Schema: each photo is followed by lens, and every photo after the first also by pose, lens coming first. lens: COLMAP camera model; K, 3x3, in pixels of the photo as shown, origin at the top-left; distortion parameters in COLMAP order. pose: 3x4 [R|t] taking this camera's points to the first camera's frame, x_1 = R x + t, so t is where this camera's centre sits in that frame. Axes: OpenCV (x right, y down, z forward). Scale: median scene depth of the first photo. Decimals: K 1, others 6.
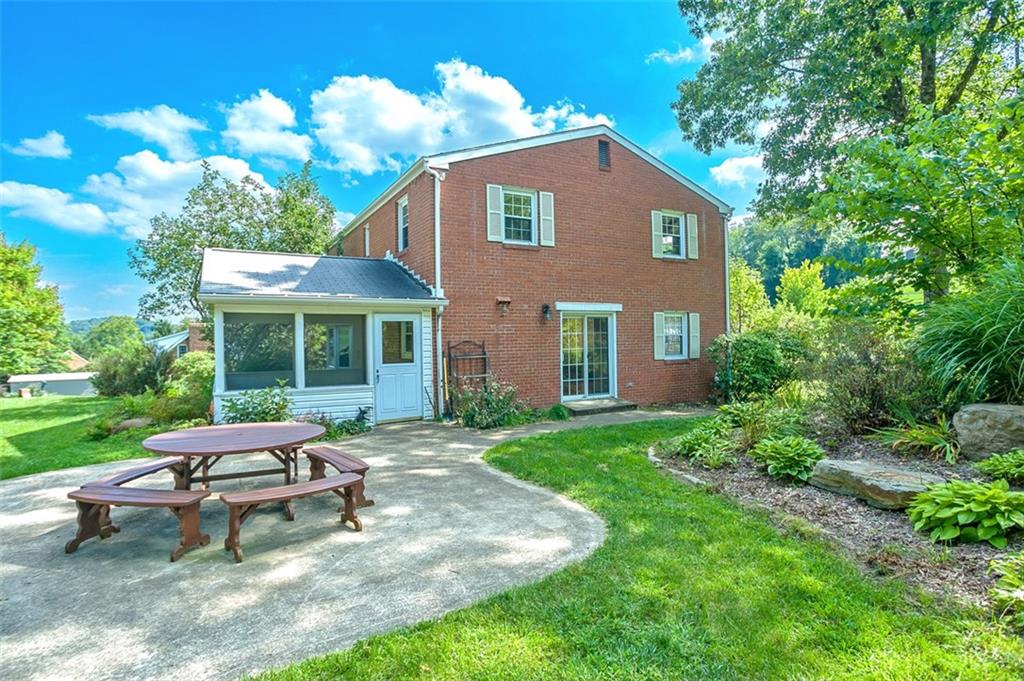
lens RADIAL K [[552.4, 0, 512.1], [0, 552.4, 337.9], [0, 0, 1]] dist [-0.023539, 0.001103]
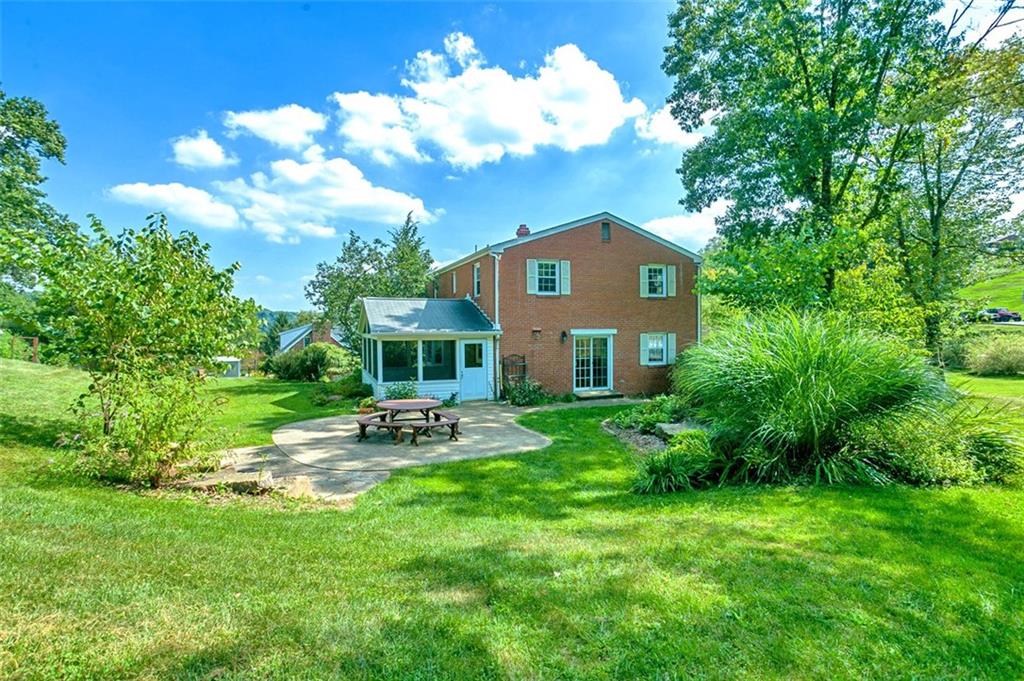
lens RADIAL K [[552.4, 0, 515.9], [0, 552.4, 342.8], [0, 0, 1]] dist [-0.023539, 0.001103]
pose [[0.991117, 0.014101, -0.132244, 0.149832], [-0.008742, 0.999120, 0.041015, -0.101187], [0.132706, -0.039494, 0.990368, -0.679927]]
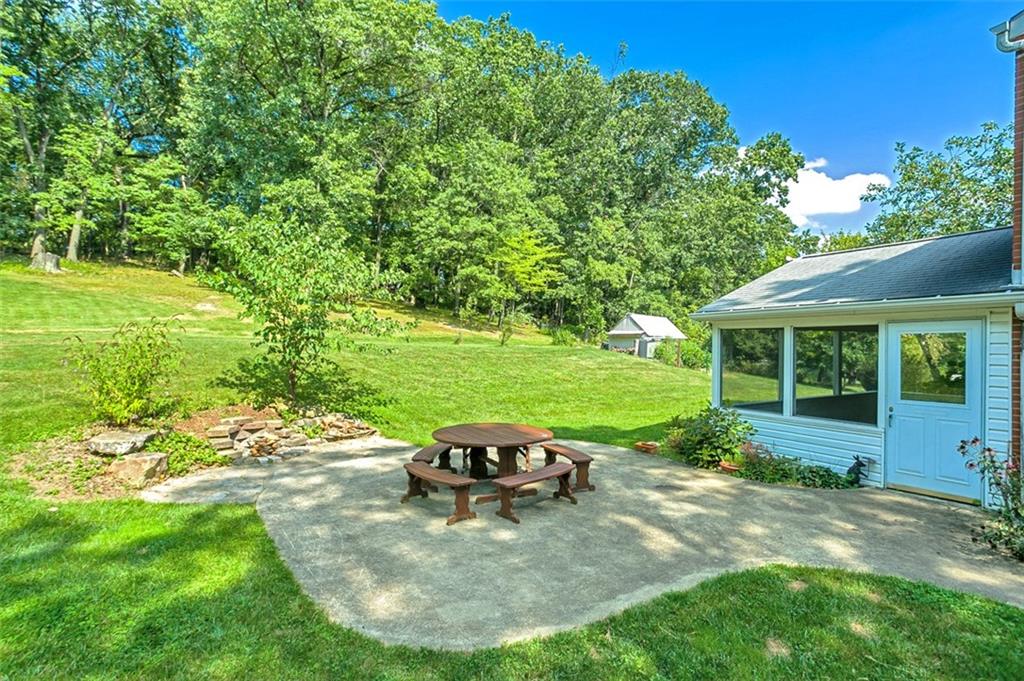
lens RADIAL K [[552.4, 0, 519.2], [0, 552.4, 339.2], [0, 0, 1]] dist [-0.023539, 0.001103]
pose [[-0.061457, 0.010467, -0.998055, 0.430074], [0.006776, 0.999926, 0.010069, -0.032907], [0.998087, -0.006144, -0.061524, 0.576205]]
